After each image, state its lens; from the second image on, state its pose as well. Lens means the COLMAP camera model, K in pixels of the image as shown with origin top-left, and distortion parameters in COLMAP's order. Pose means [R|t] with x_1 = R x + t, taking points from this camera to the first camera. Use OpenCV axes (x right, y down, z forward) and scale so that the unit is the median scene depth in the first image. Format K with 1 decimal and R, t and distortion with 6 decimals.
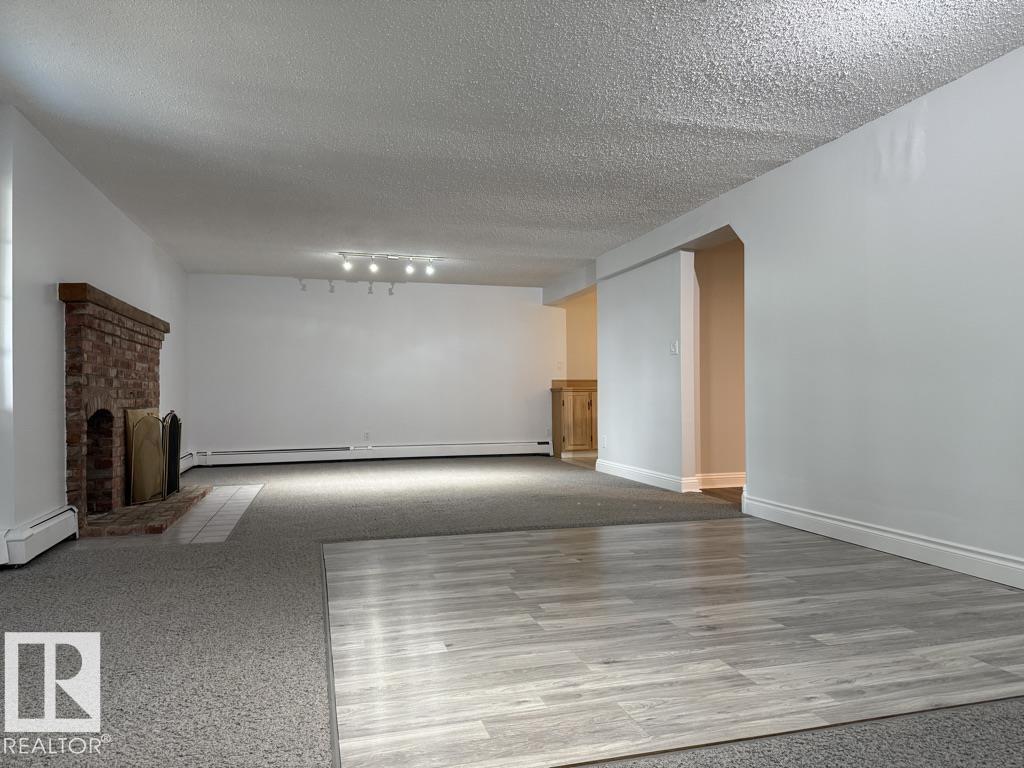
lens RADIAL K [[715.7, 0, 512.3], [0, 715.7, 383.7], [0, 0, 1]] dist [0.022770, -0.009895]
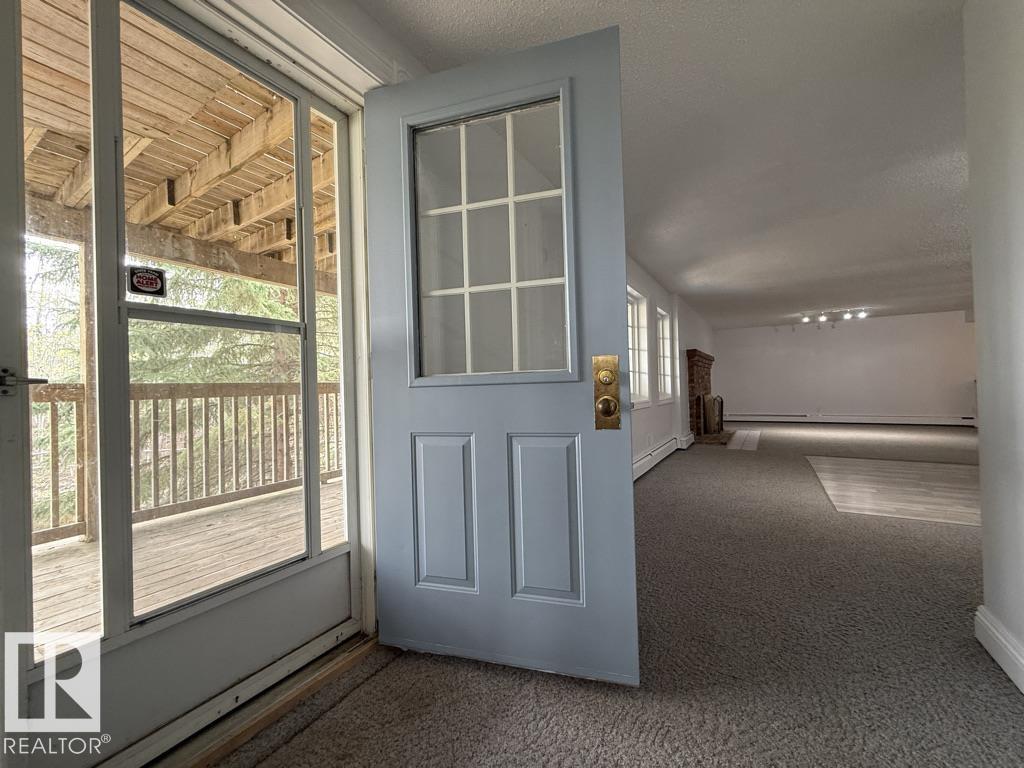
lens RADIAL K [[406.4, 0, 511.8], [0, 406.4, 380.0], [0, 0, 1]] dist [0.000073, -0.000336]
pose [[0.676097, -0.020899, -0.736516, 0.041791], [0.027081, 0.999627, -0.003506, -0.026417], [0.736314, -0.017575, 0.676411, -0.383308]]
